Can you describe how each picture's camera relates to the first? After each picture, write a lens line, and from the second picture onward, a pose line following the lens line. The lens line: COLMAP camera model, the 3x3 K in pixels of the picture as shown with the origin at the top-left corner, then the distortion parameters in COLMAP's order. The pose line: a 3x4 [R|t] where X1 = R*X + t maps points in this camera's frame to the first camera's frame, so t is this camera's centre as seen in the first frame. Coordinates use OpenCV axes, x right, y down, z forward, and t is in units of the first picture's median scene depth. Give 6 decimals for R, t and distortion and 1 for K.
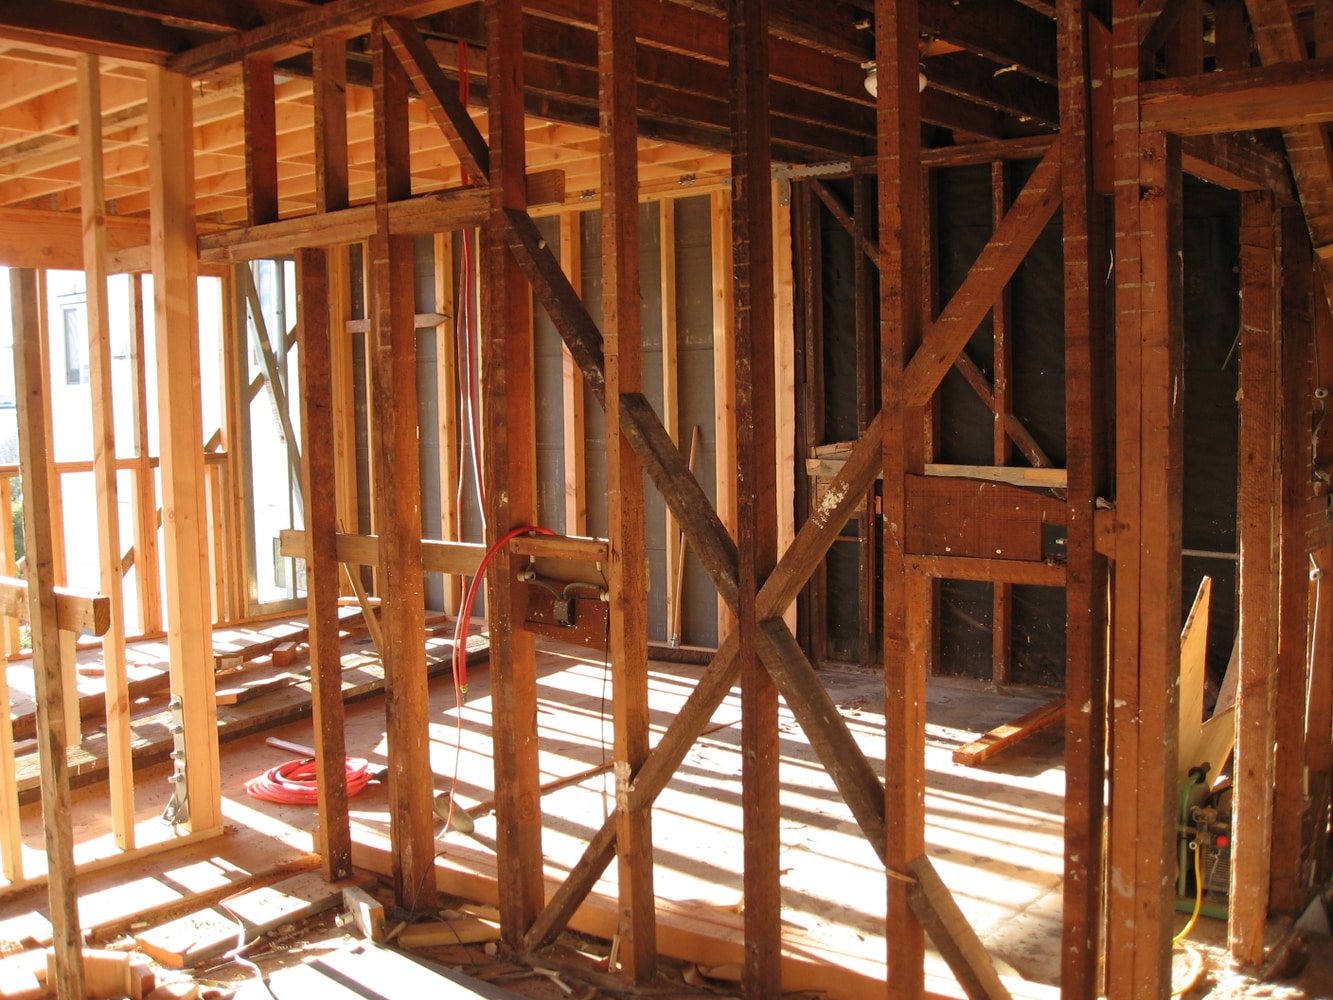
lens RADIAL K [[1389.2, 0, 669.7], [0, 1389.2, 515.2], [0, 0, 1]] dist [-0.166678, 0.150012]
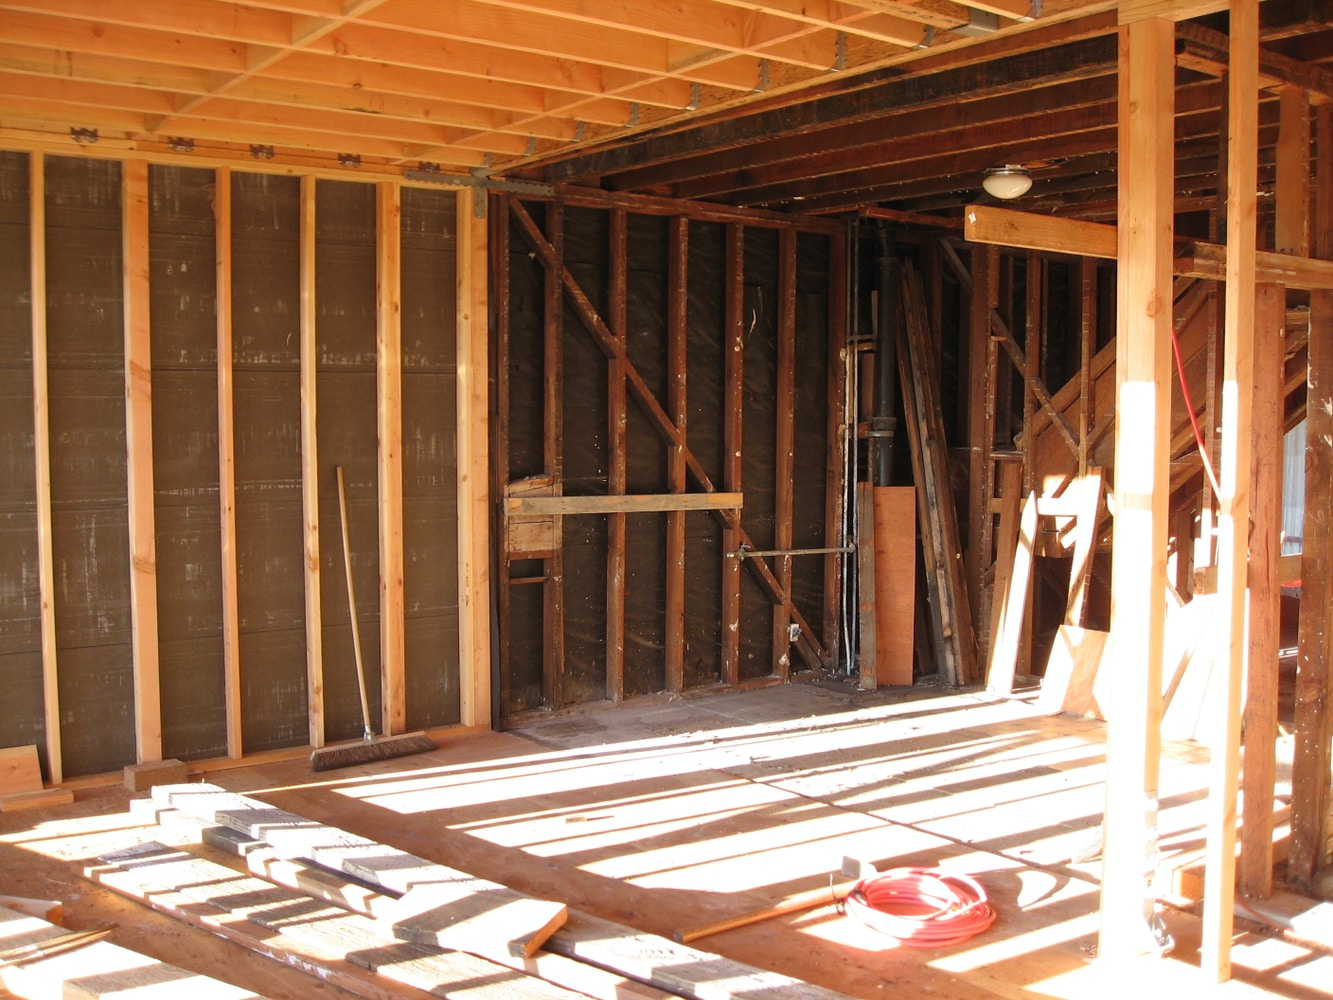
lens RADIAL K [[1389.2, 0, 669.7], [0, 1389.2, 515.2], [0, 0, 1]] dist [-0.166678, 0.150012]
pose [[0.236773, -0.054164, 0.970054, -0.786045], [0.078151, 0.996271, 0.036553, -0.055948], [-0.968417, 0.067156, 0.240123, 0.693774]]
